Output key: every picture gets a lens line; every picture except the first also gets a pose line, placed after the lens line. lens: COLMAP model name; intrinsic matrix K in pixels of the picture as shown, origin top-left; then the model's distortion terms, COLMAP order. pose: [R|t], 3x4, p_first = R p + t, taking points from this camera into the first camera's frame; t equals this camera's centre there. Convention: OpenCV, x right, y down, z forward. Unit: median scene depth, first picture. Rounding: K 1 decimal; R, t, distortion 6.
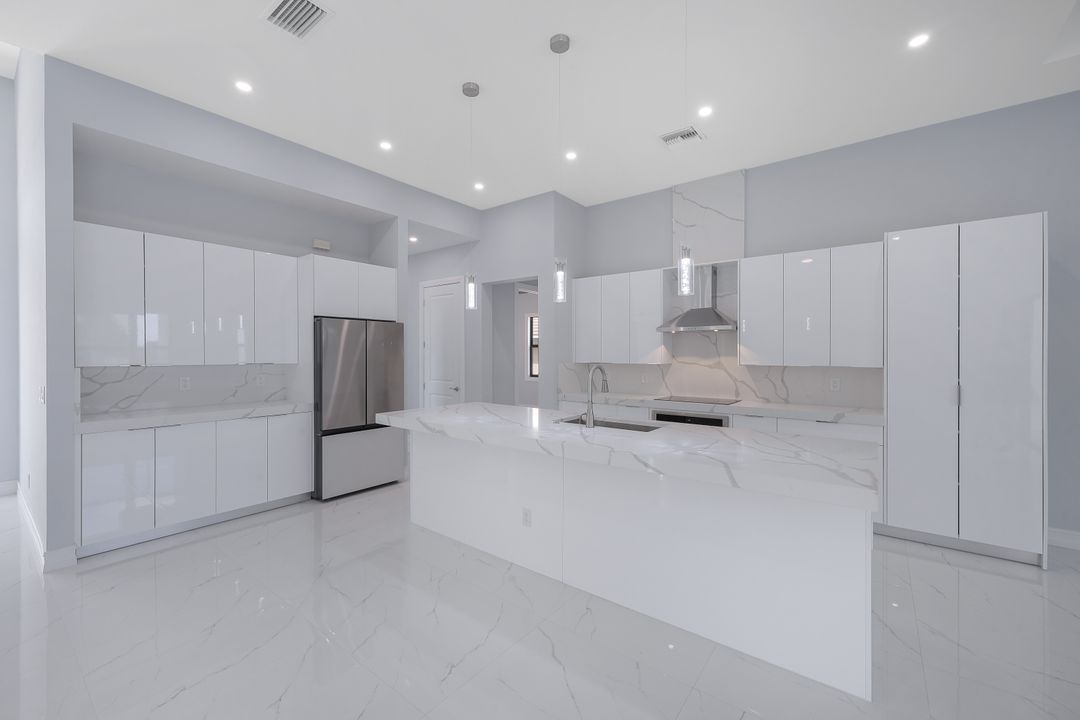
lens RADIAL K [[440.9, 0, 541.2], [0, 440.9, 353.9], [0, 0, 1]] dist [0.003140, 0.000054]
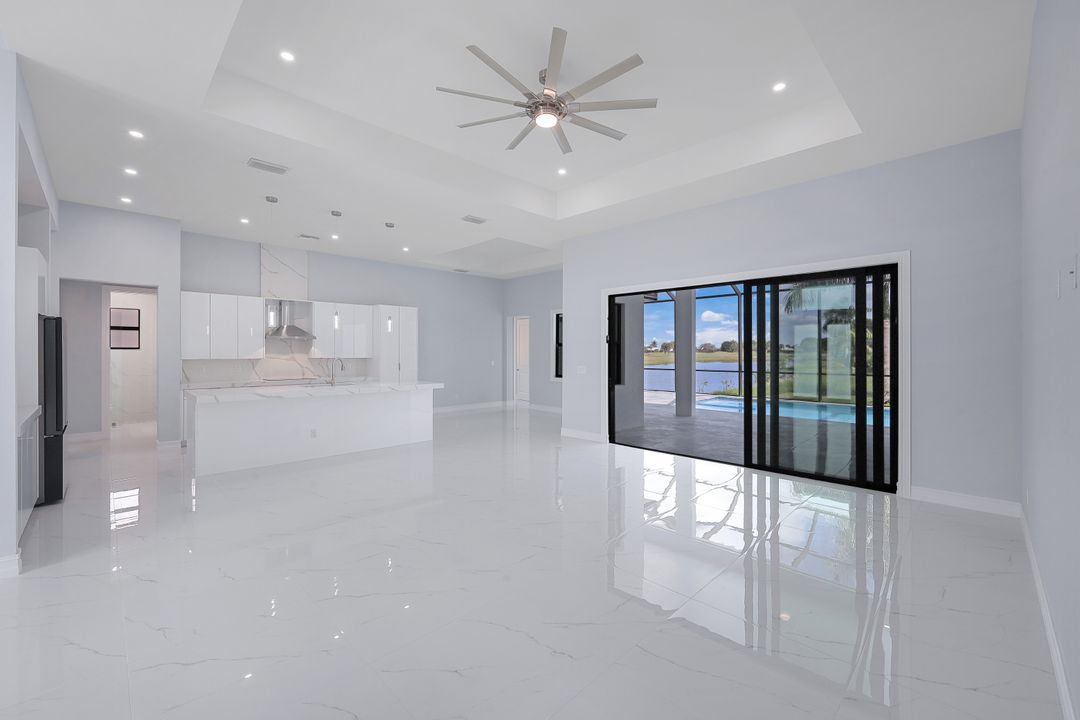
lens RADIAL K [[442.0, 0, 536.5], [0, 442.0, 352.1], [0, 0, 1]] dist [0.001769, 0.000262]
pose [[0.138354, -0.001879, 0.990381, -1.277146], [-0.001585, 0.999996, 0.002119, -0.005684], [-0.990382, -0.001863, 0.138350, -0.195011]]
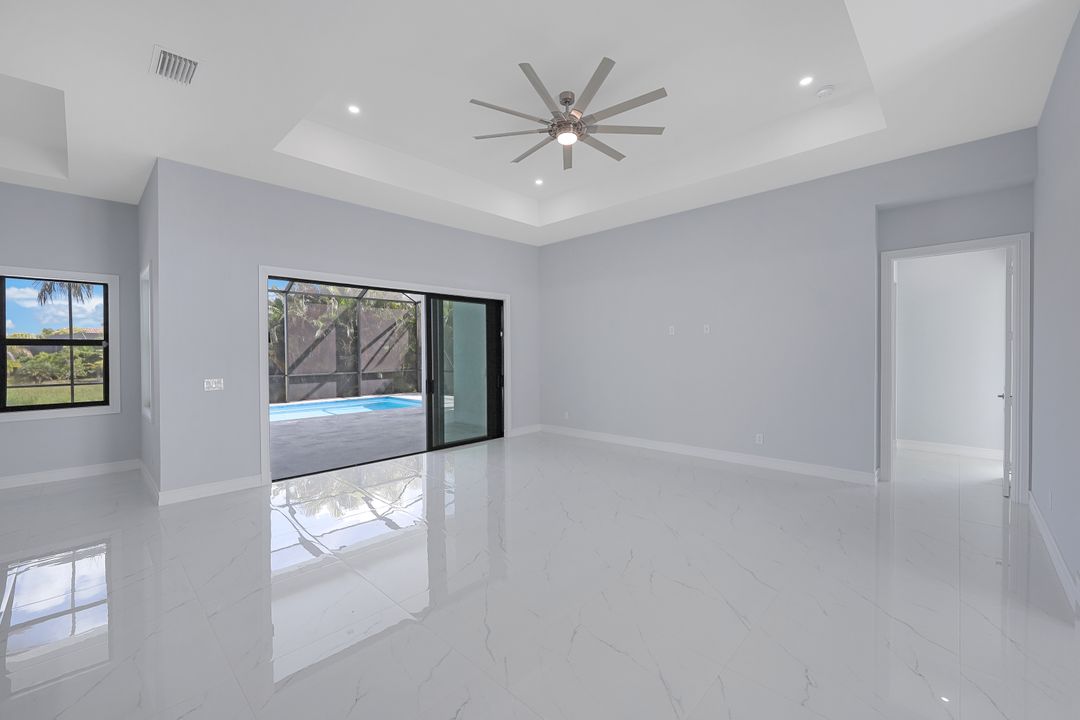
lens RADIAL K [[438.9, 0, 538.3], [0, 438.9, 354.5], [0, 0, 1]] dist [-0.005853, -0.000082]
pose [[-0.993866, 0.007130, 0.110357, -0.466650], [0.007665, 0.999961, 0.004426, -0.005431], [-0.110321, 0.005245, -0.993882, 0.817644]]
